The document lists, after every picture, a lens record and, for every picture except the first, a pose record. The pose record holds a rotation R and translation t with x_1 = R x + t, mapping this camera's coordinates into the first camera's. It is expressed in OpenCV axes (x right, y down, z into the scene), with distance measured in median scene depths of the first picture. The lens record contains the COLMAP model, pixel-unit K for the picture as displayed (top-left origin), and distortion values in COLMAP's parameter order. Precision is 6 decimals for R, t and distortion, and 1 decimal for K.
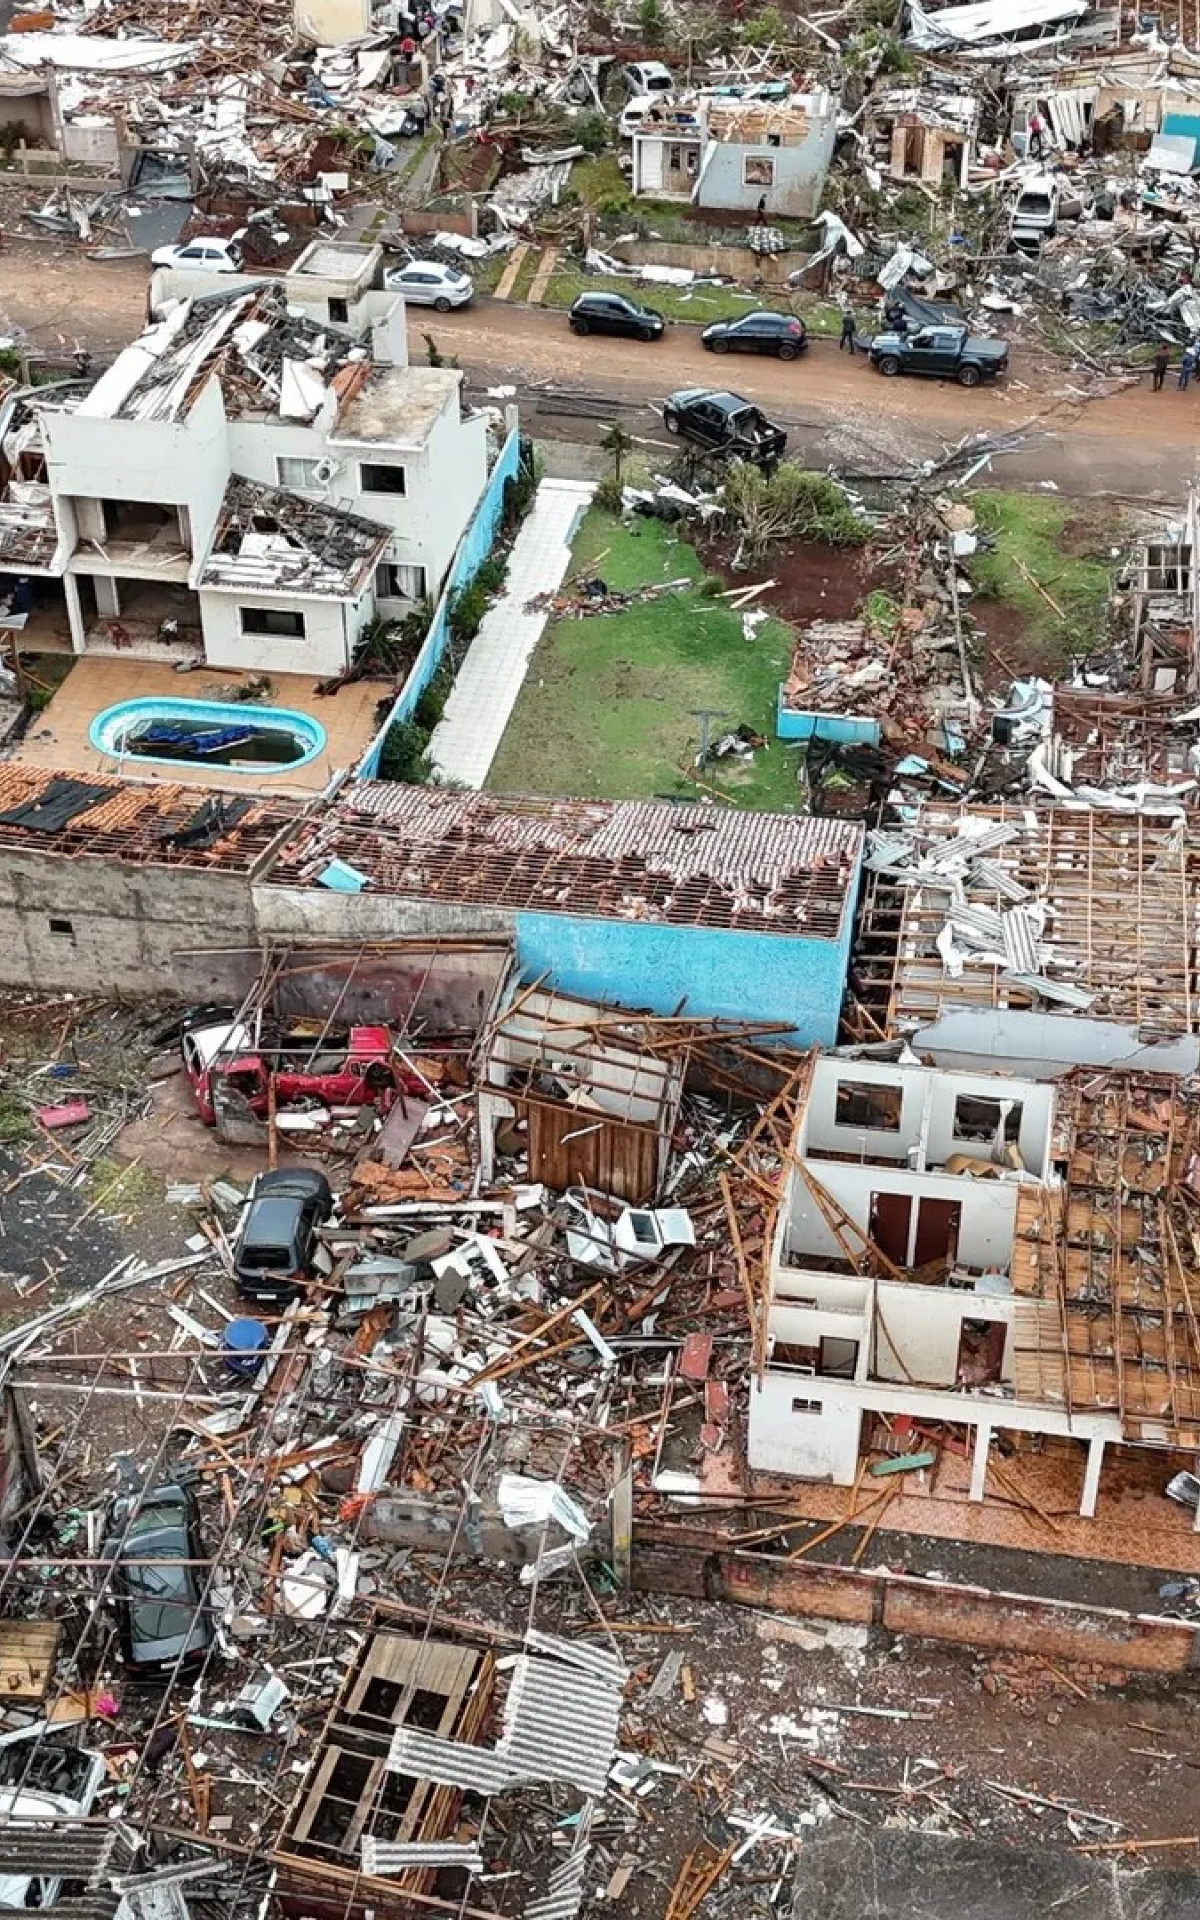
lens RADIAL K [[2368.0, 0, 600.0], [0, 2368.0, 960.0], [0, 0, 1]] dist [0.000299, -0.032278]
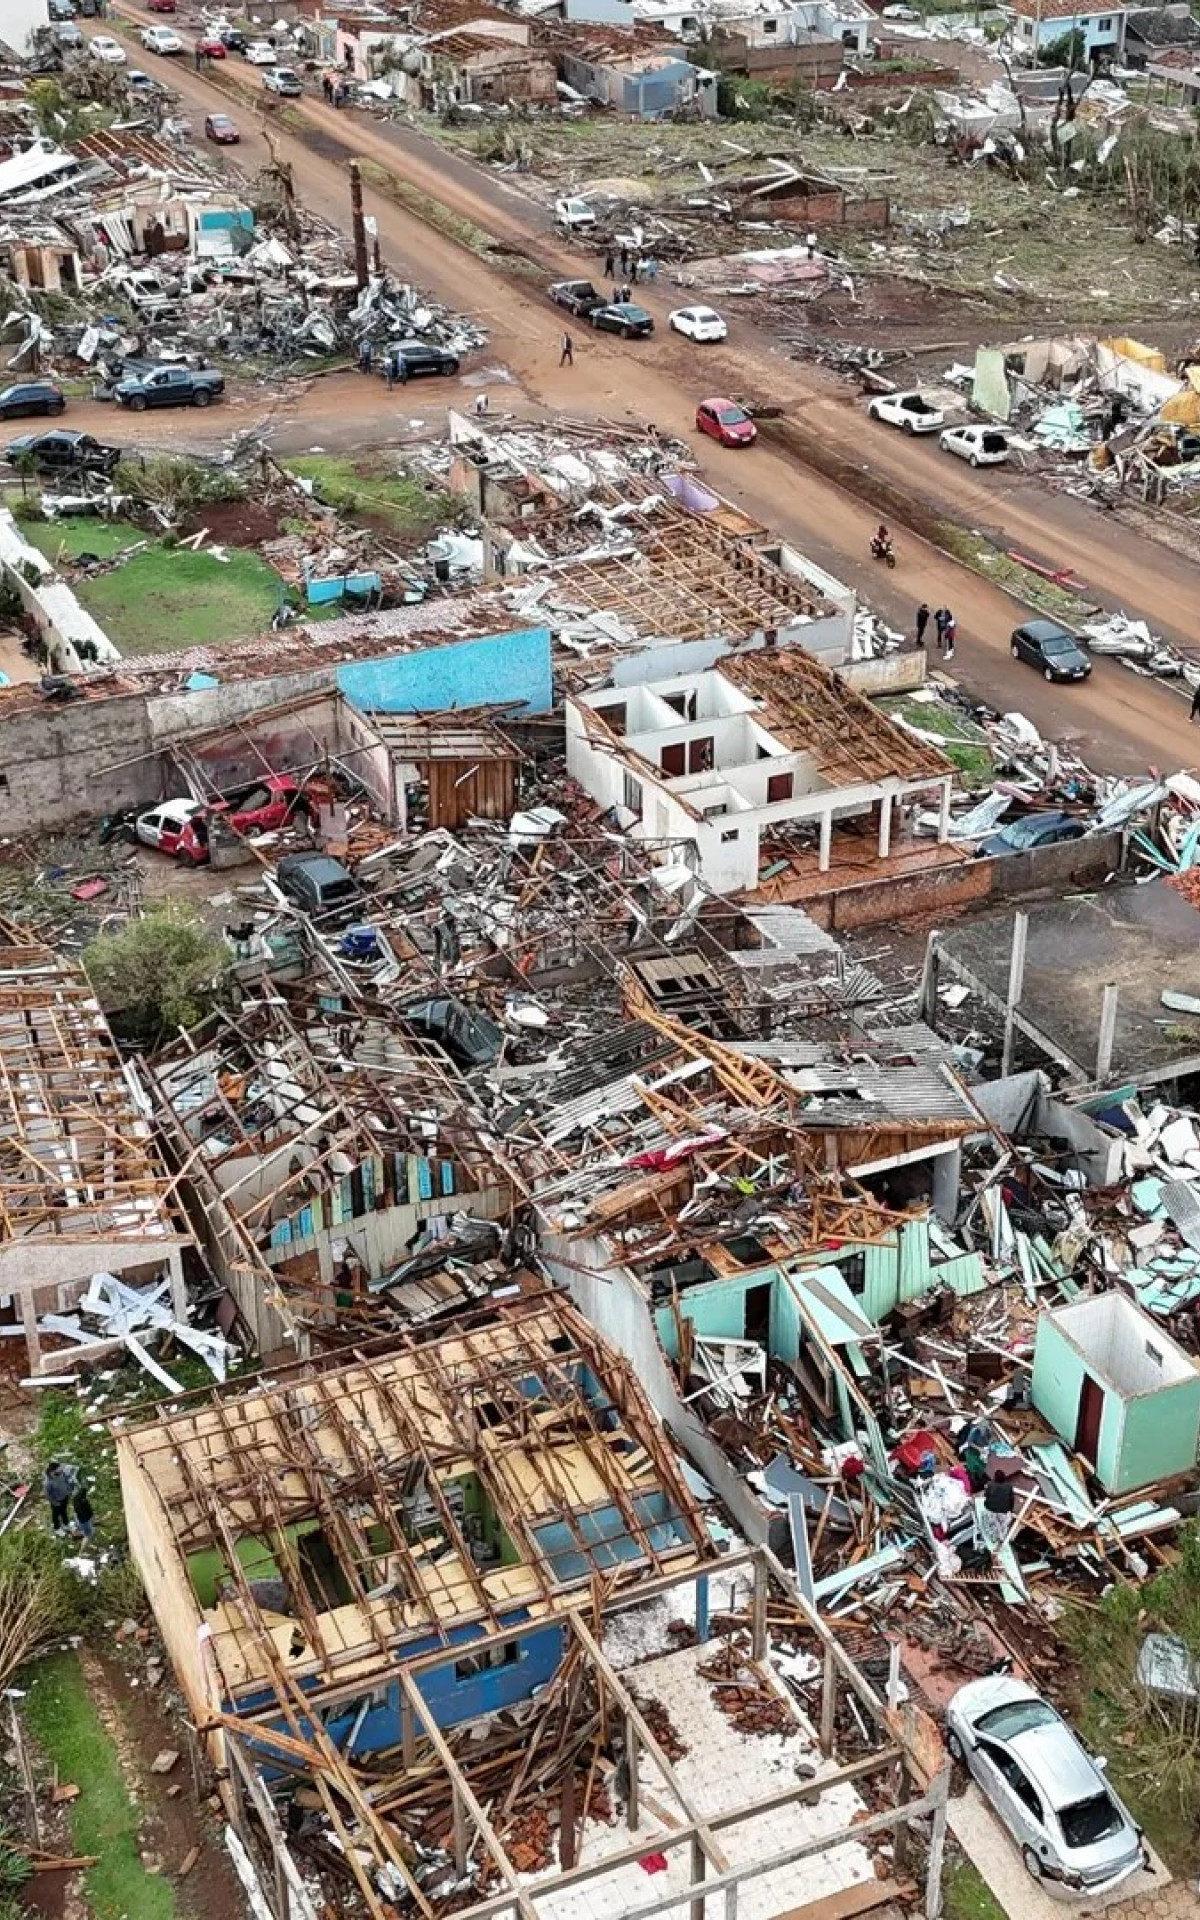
lens RADIAL K [[2368.0, 0, 600.0], [0, 2368.0, 960.0], [0, 0, 1]] dist [0.000299, -0.032278]
pose [[0.809817, -0.288134, 0.511054, -0.451831], [0.344575, 0.938608, -0.016823, 0.146963], [-0.474832, 0.189720, 0.859384, -0.157399]]
